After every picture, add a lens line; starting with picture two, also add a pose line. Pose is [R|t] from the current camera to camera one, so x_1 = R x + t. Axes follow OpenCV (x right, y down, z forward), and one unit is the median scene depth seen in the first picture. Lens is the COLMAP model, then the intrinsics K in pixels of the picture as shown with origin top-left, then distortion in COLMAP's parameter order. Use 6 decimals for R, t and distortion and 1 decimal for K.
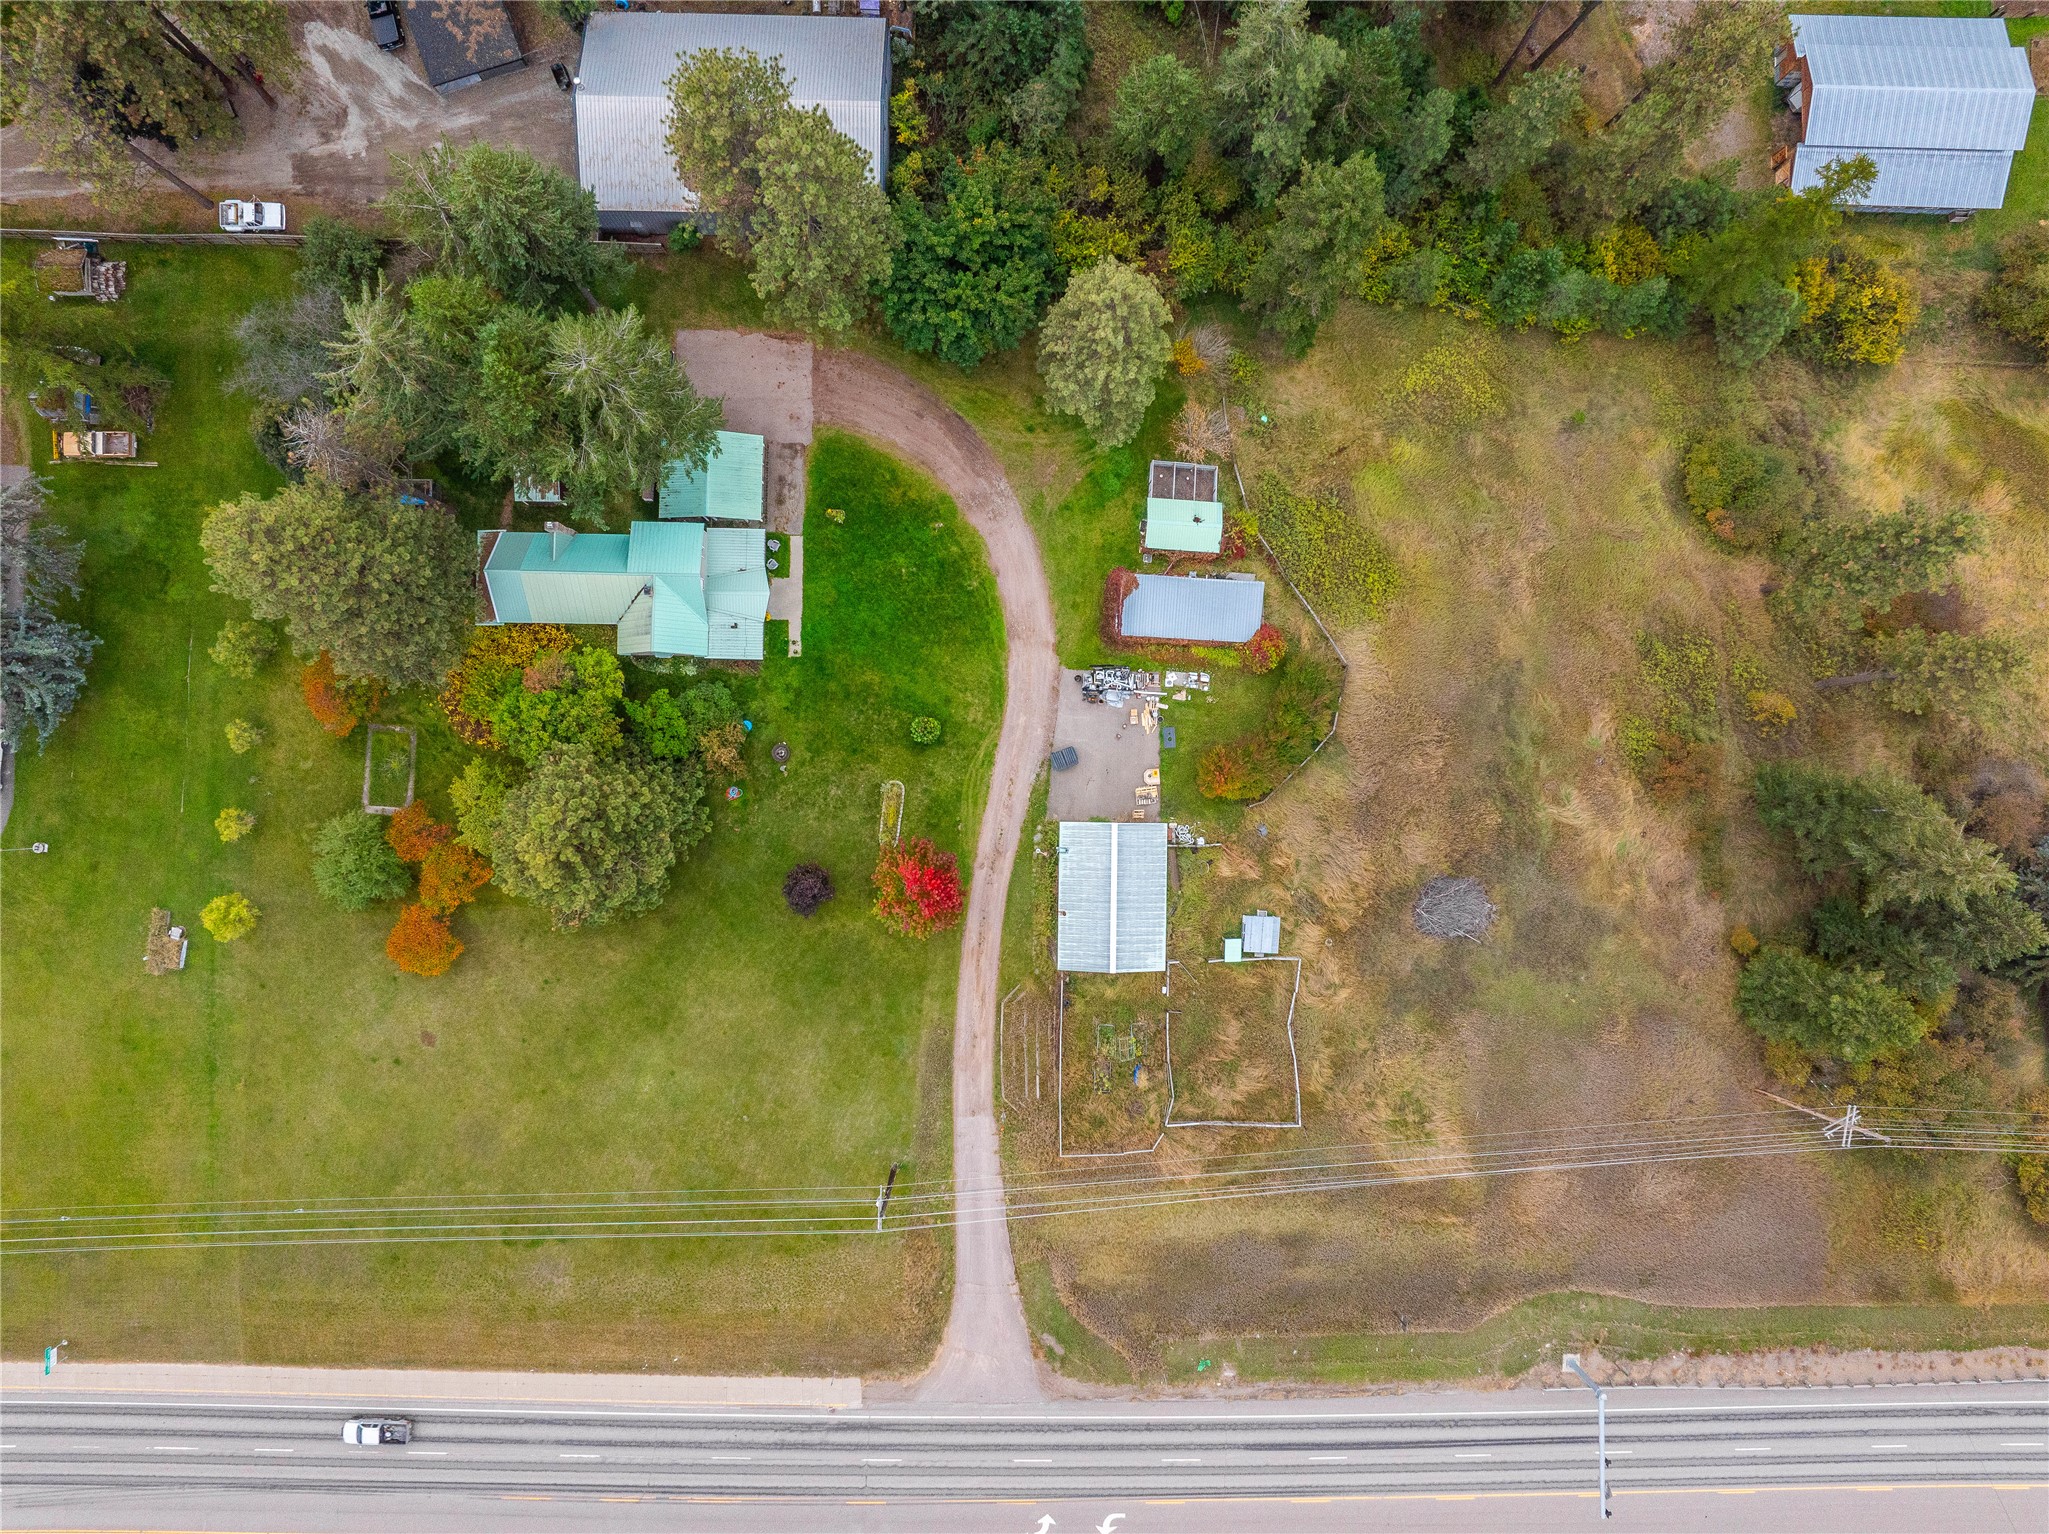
lens RADIAL K [[1493.0, 0, 1017.5], [0, 1493.0, 763.0], [0, 0, 1]] dist [-0.030421, -0.005875]
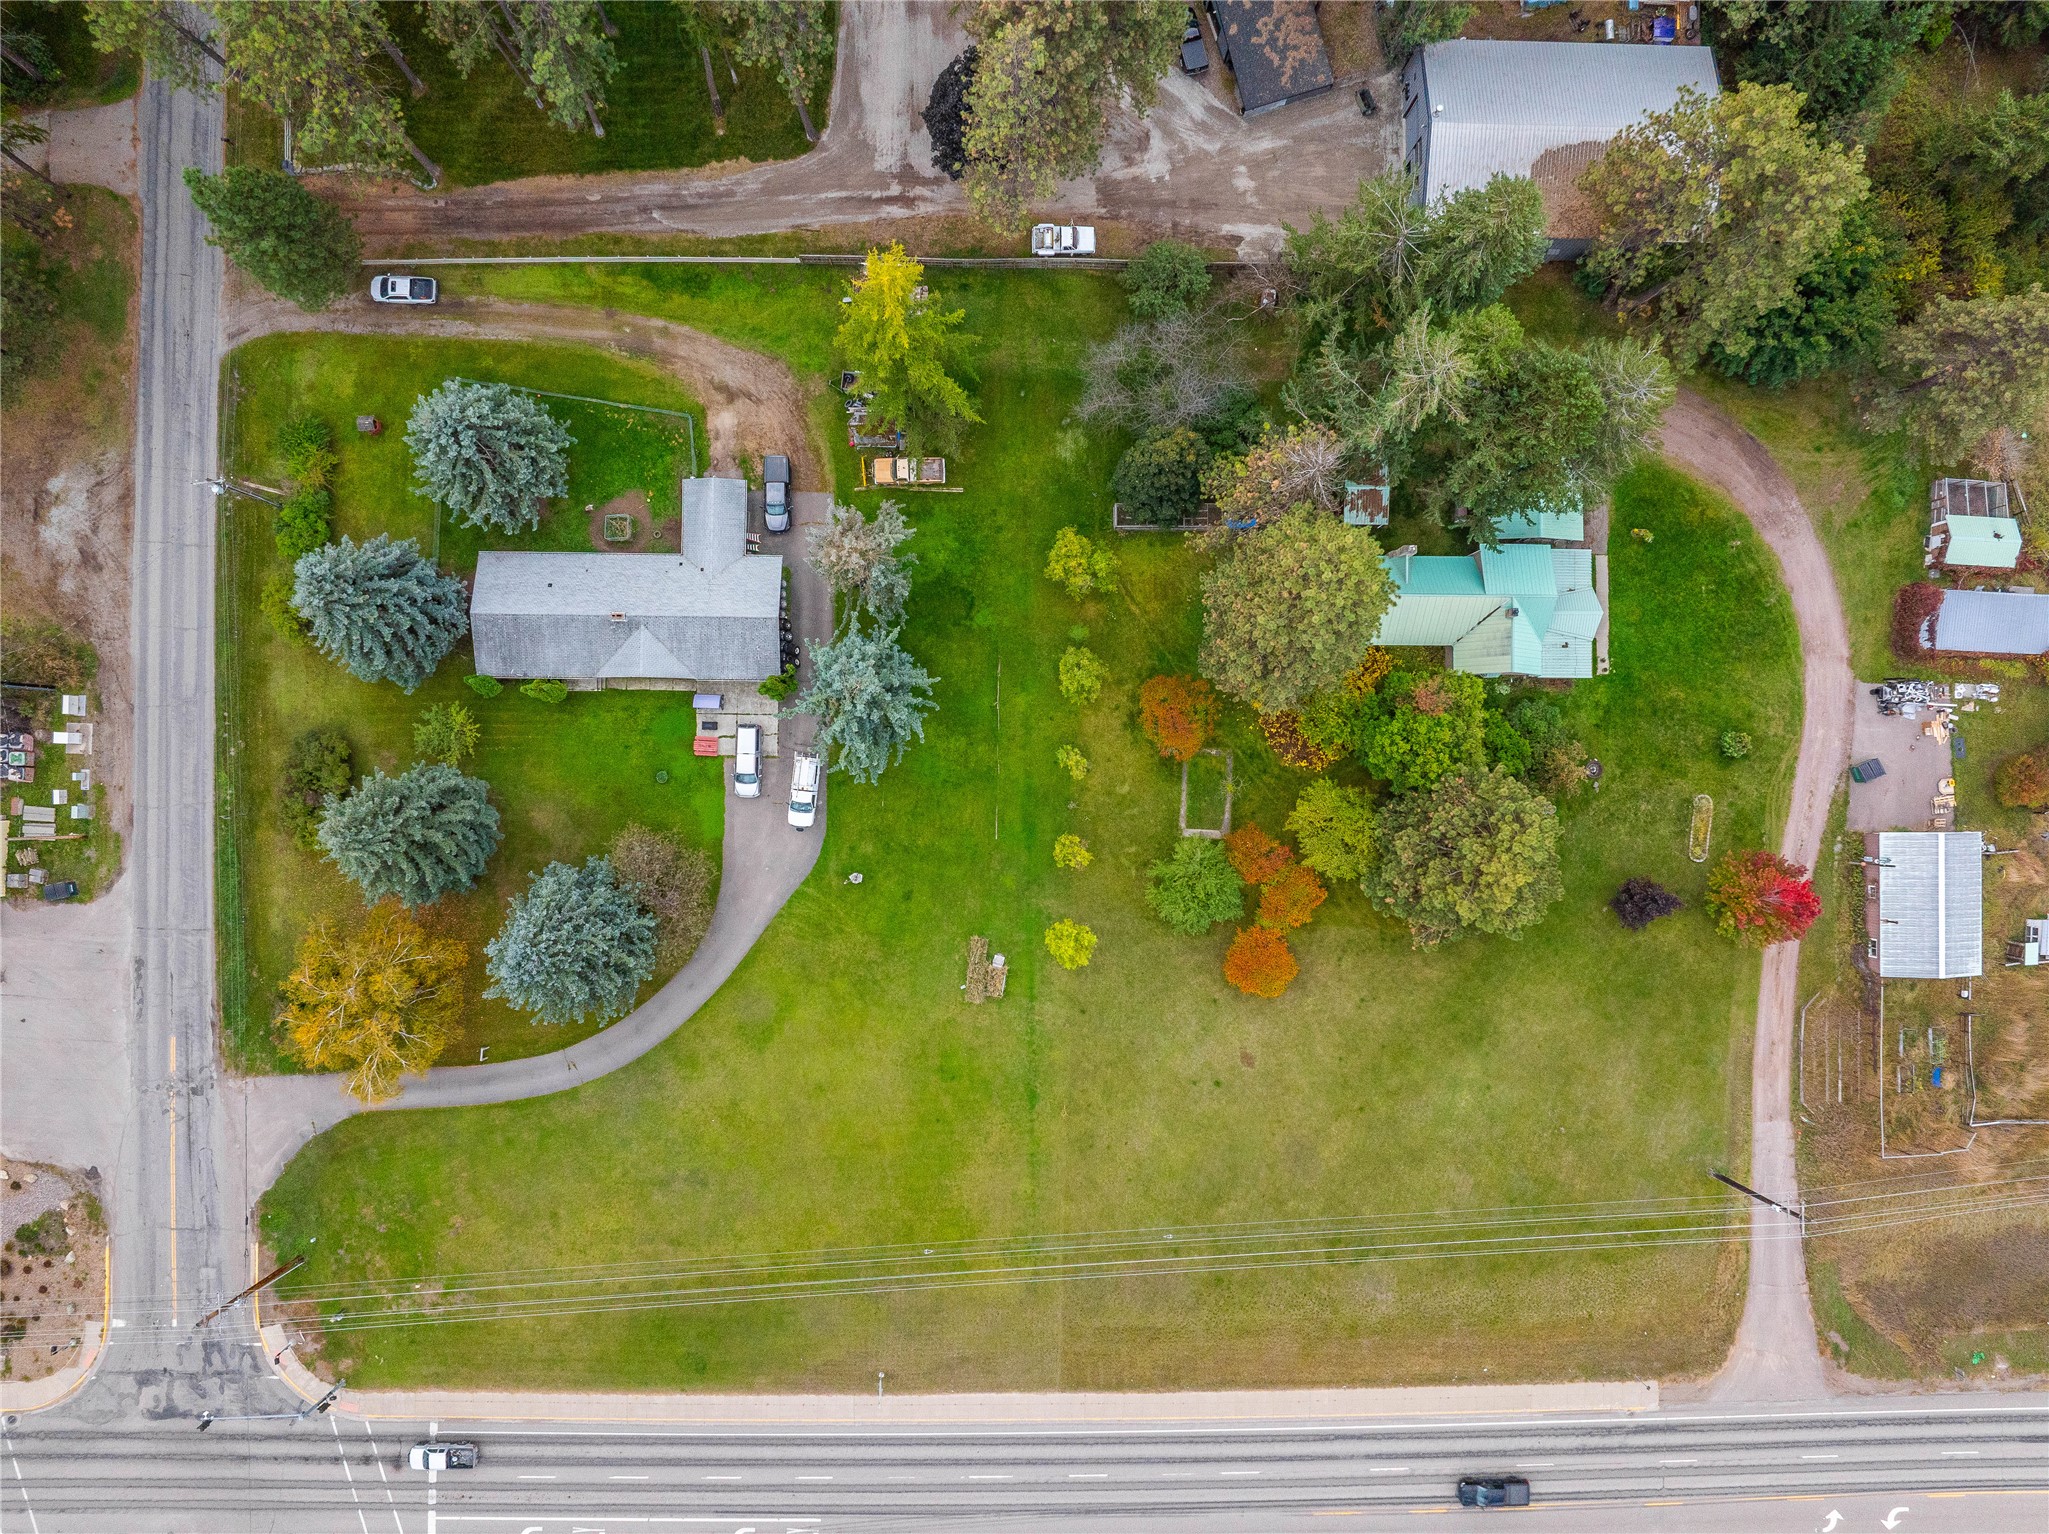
lens RADIAL K [[1493.0, 0, 1028.0], [0, 1493.0, 777.0], [0, 0, 1]] dist [-0.030421, -0.005875]
pose [[0.999774, -0.017624, 0.011851, -0.553714], [0.017597, 0.999842, 0.002330, -0.010674], [-0.011891, -0.002121, 0.999927, -0.006612]]
